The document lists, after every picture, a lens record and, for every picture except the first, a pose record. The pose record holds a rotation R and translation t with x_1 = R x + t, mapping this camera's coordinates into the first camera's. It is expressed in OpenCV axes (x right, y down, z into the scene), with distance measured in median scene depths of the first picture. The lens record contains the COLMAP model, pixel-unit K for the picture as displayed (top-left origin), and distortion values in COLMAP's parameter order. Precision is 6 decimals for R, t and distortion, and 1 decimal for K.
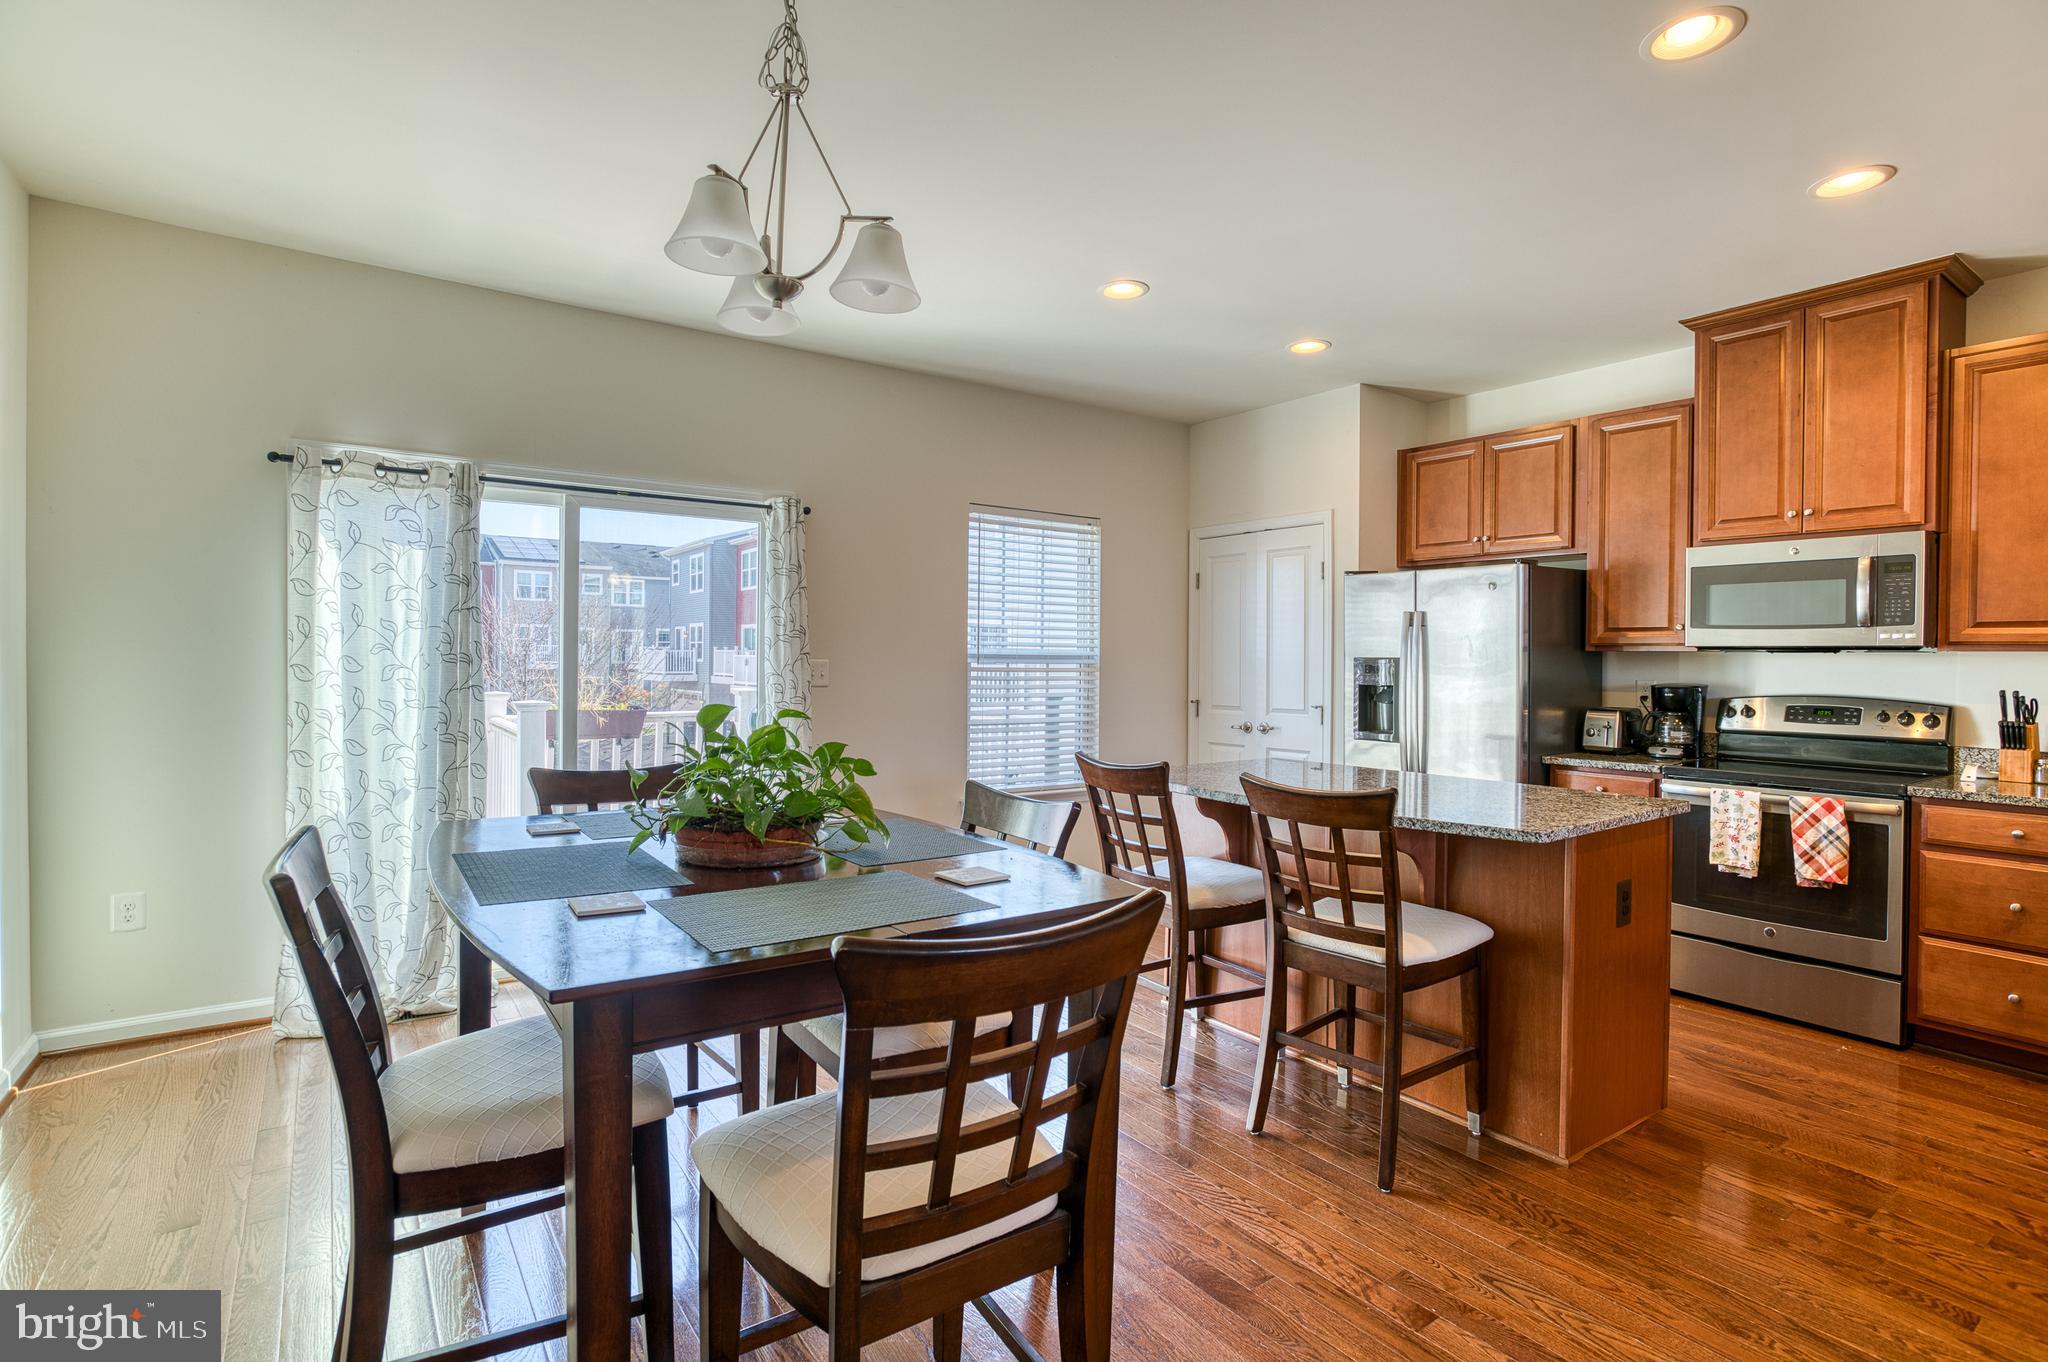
lens RADIAL K [[993.0, 0, 1018.3], [0, 993.0, 664.1], [0, 0, 1]] dist [-0.049426, 0.022494]
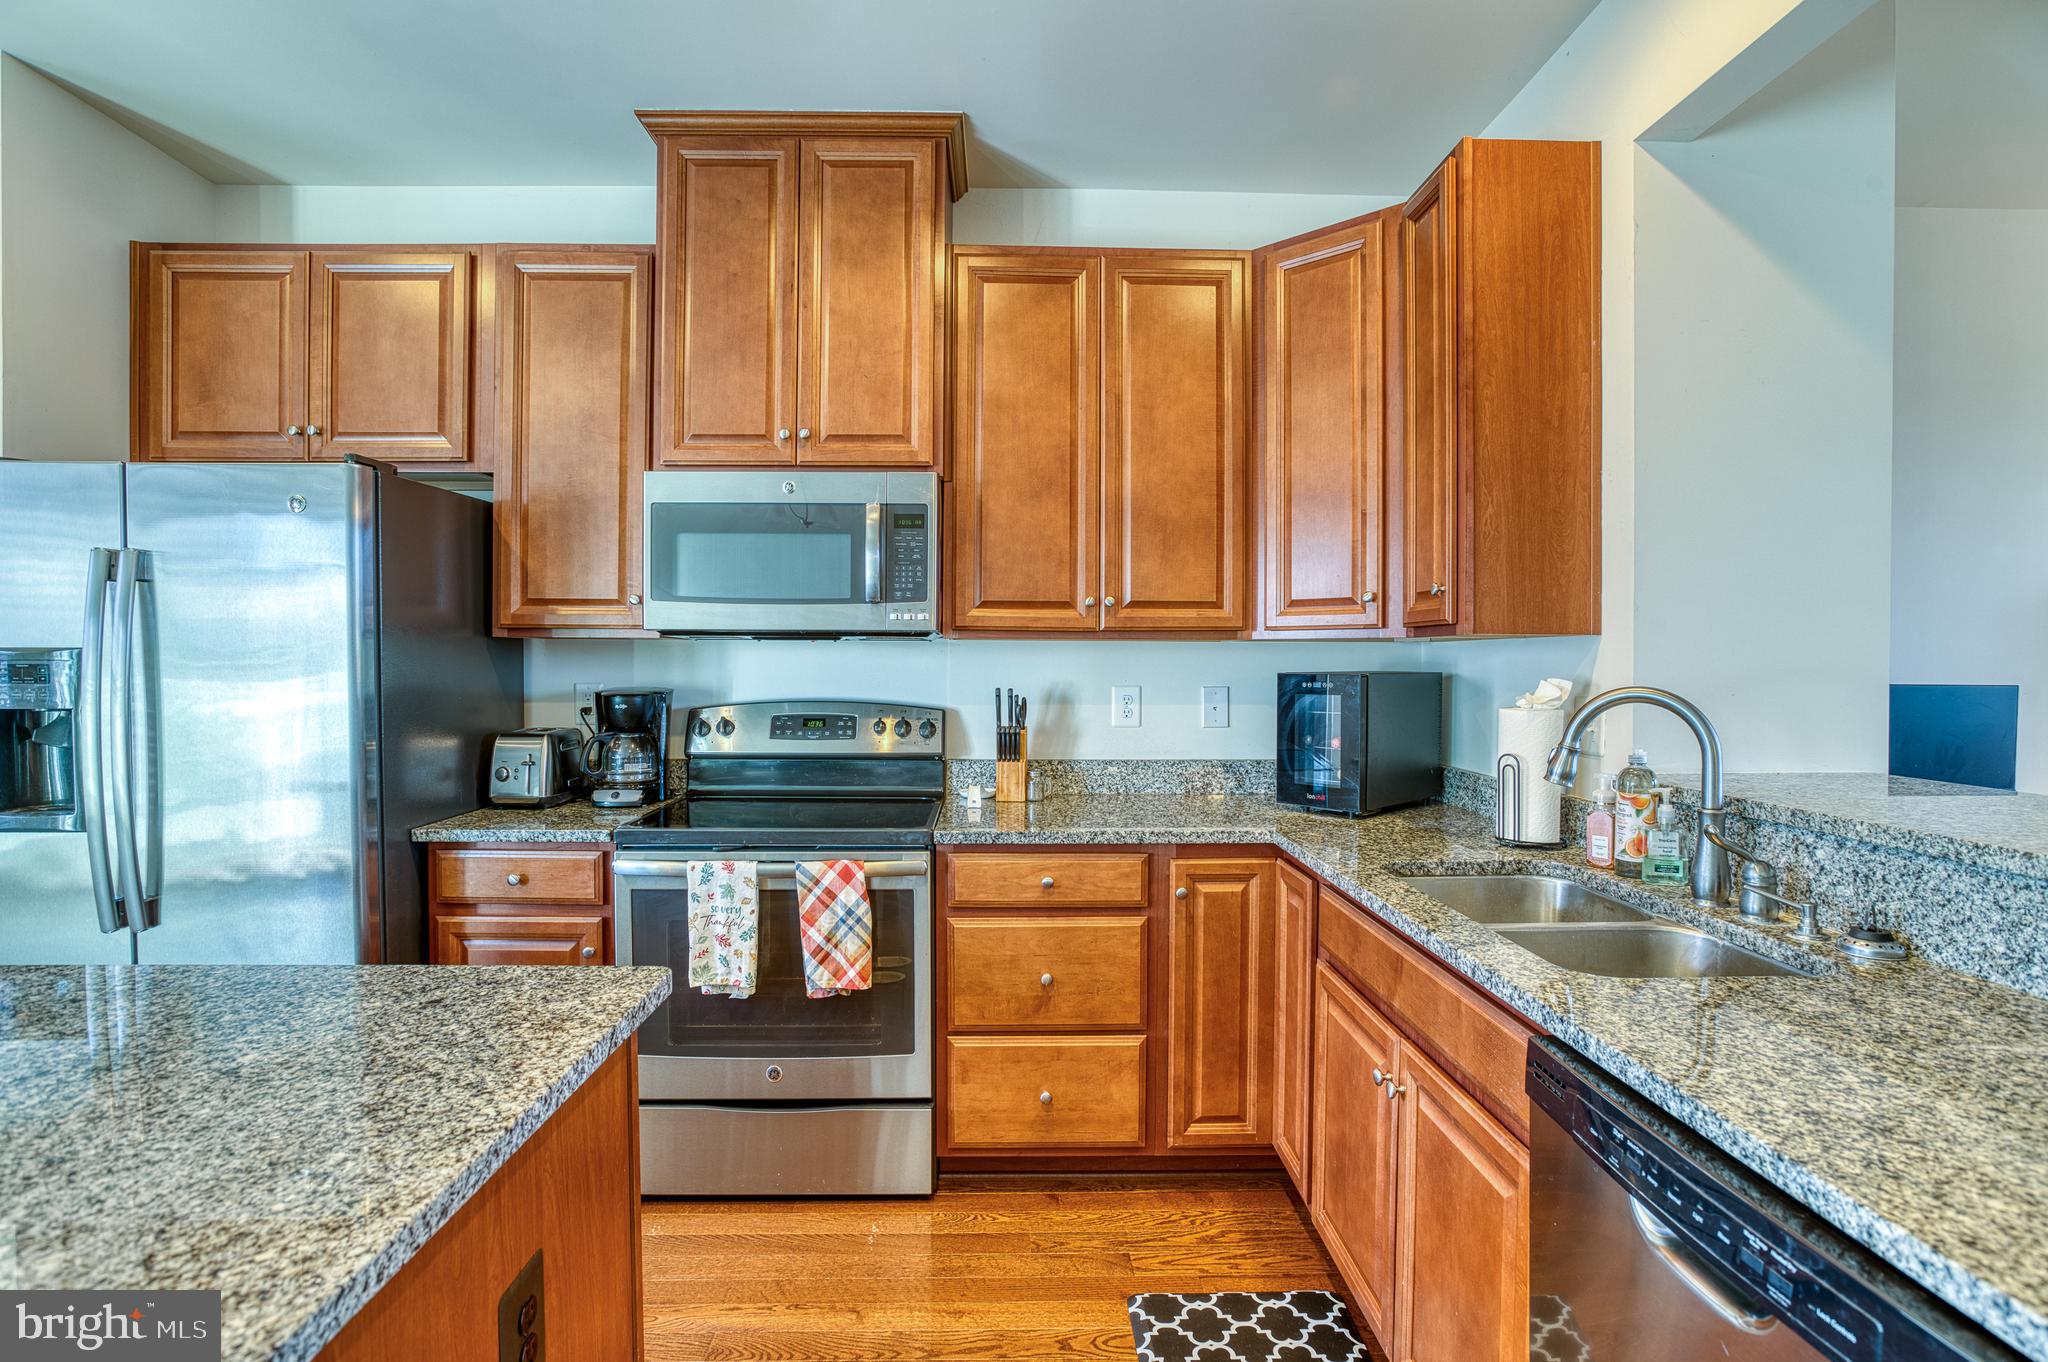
lens RADIAL K [[993.0, 0, 1019.3], [0, 993.0, 675.0], [0, 0, 1]] dist [-0.049426, 0.022494]
pose [[0.562583, -0.019897, 0.826501, 0.310555], [0.007216, 0.999790, 0.019156, 0.000450], [-0.826709, -0.004813, 0.562609, 0.466118]]
